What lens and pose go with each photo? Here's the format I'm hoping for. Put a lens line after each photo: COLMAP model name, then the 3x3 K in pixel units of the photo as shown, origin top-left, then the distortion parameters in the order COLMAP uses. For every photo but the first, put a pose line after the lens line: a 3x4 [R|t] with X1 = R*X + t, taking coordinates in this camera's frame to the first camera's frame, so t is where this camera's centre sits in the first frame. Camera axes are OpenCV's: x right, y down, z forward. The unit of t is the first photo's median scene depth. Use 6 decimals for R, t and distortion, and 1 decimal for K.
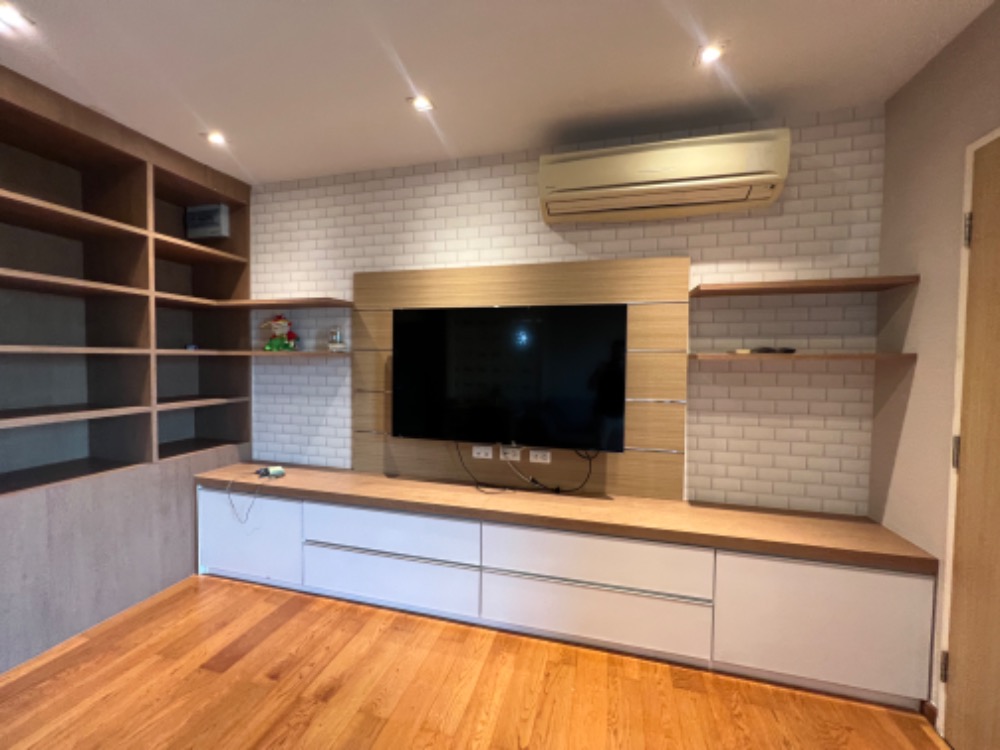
lens RADIAL K [[399.6, 0, 501.0], [0, 399.6, 374.2], [0, 0, 1]] dist [-0.002527, 0.000234]
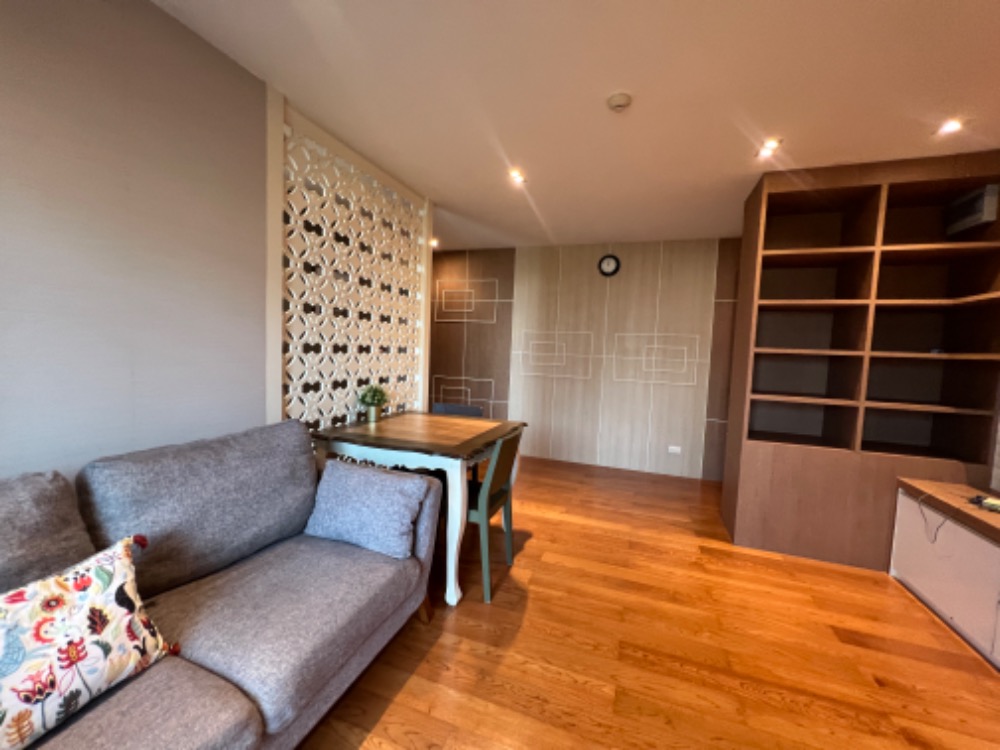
lens RADIAL K [[399.6, 0, 501.0], [0, 399.6, 374.2], [0, 0, 1]] dist [-0.002527, 0.000234]
pose [[-0.087390, 0.049495, -0.994944, 0.339419], [-0.075745, 0.995543, 0.056178, 0.015734], [0.993290, 0.080271, -0.083252, 0.073868]]
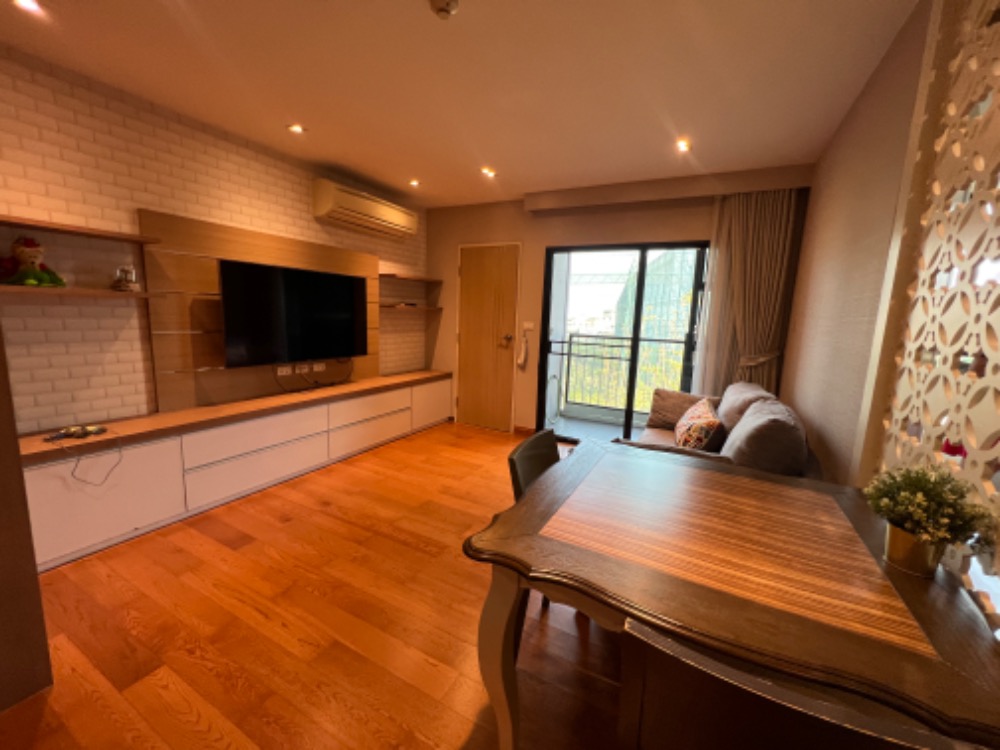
lens RADIAL K [[399.6, 0, 501.0], [0, 399.6, 374.2], [0, 0, 1]] dist [-0.002527, 0.000234]
pose [[0.220304, -0.148557, 0.964052, -1.333595], [-0.003491, 0.988208, 0.153077, -0.013155], [-0.975425, -0.037089, 0.217188, -0.066123]]
